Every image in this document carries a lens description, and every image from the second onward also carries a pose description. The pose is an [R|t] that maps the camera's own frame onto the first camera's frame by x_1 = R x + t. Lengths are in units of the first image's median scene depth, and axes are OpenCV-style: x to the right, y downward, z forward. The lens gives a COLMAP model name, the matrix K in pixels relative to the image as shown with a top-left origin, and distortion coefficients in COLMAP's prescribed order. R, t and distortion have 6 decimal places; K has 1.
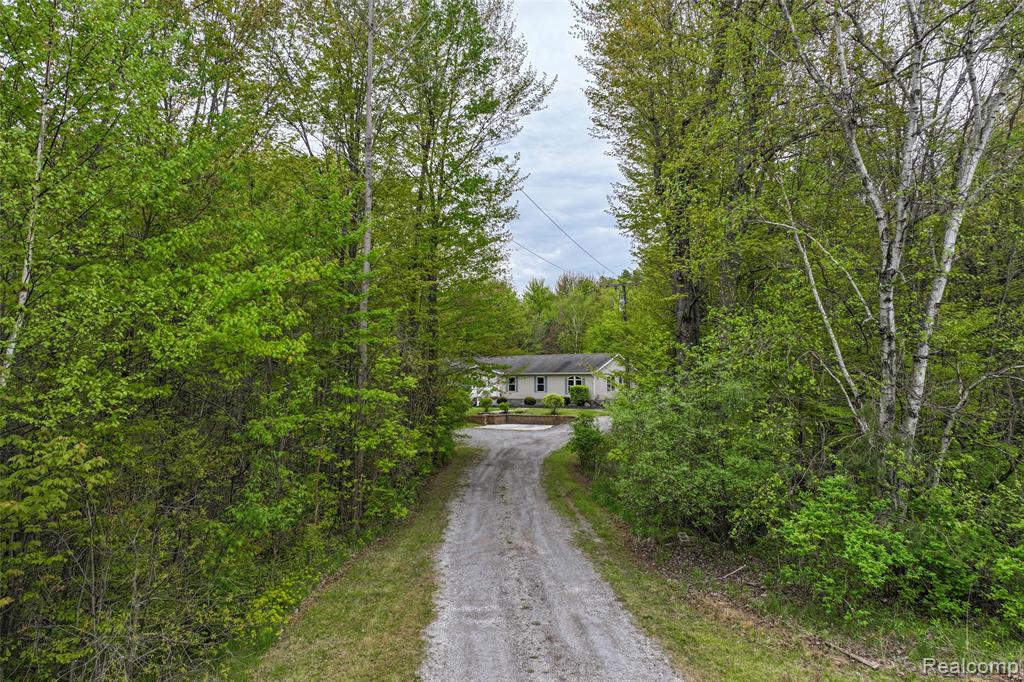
lens RADIAL K [[718.2, 0, 512.0], [0, 718.2, 341.0], [0, 0, 1]] dist [0.010279, 0.002833]
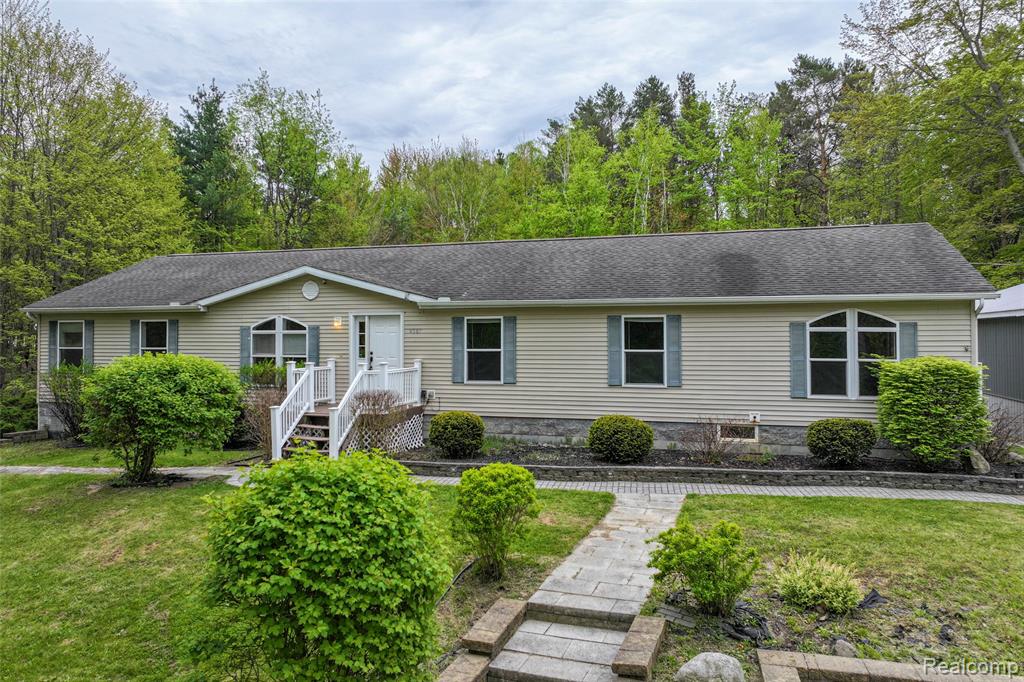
lens RADIAL K [[718.6, 0, 512.1], [0, 718.6, 322.8], [0, 0, 1]] dist [0.015696, -0.002885]
pose [[0.936988, 0.007817, 0.349273, -0.071439], [-0.020587, 0.999248, 0.032865, 0.045687], [-0.348753, -0.037984, 0.936445, 0.813826]]
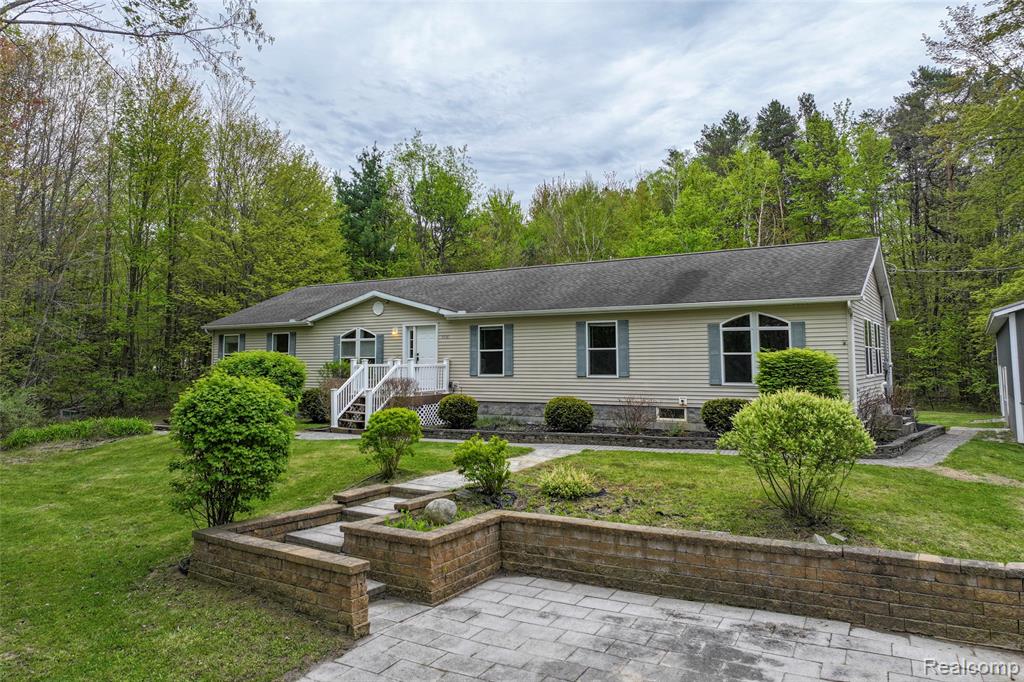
lens RADIAL K [[719.0, 0, 513.7], [0, 719.0, 302.6], [0, 0, 1]] dist [0.014528, 0.002953]
pose [[0.995763, 0.006613, 0.091716, -0.018408], [-0.004123, 0.999619, -0.027305, 0.050234], [-0.091862, 0.026811, 0.995411, 0.732435]]
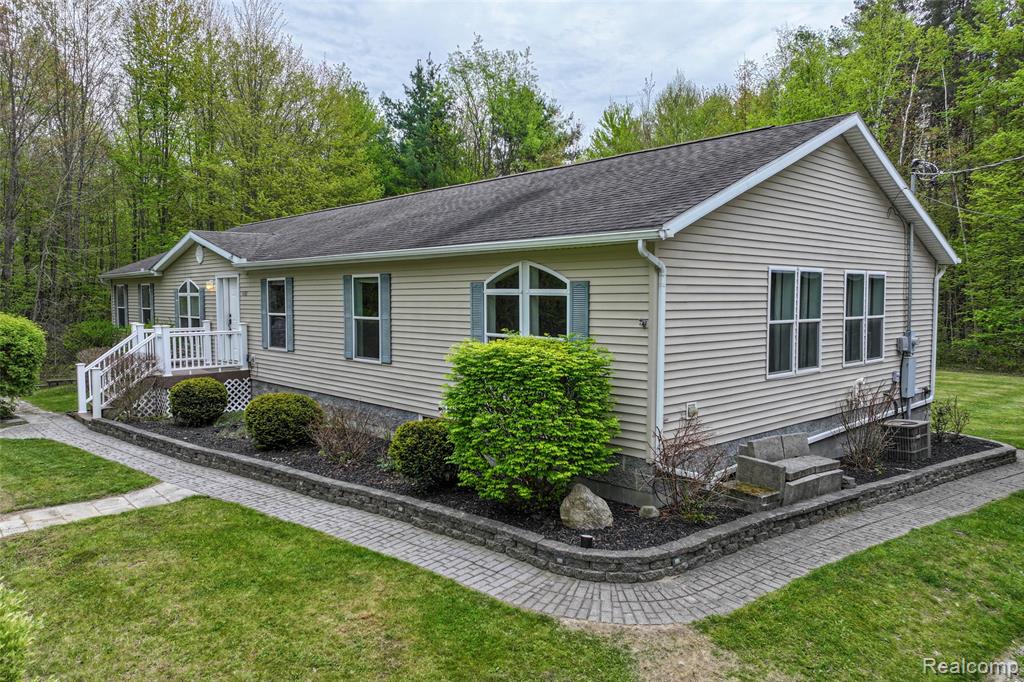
lens RADIAL K [[718.2, 0, 512.0], [0, 718.2, 341.0], [0, 0, 1]] dist [0.010279, 0.002833]
pose [[0.983315, 0.012668, -0.181470, 0.106179], [0.009226, 0.992816, 0.119295, 0.045184], [0.181677, -0.118979, 0.976134, 0.834679]]
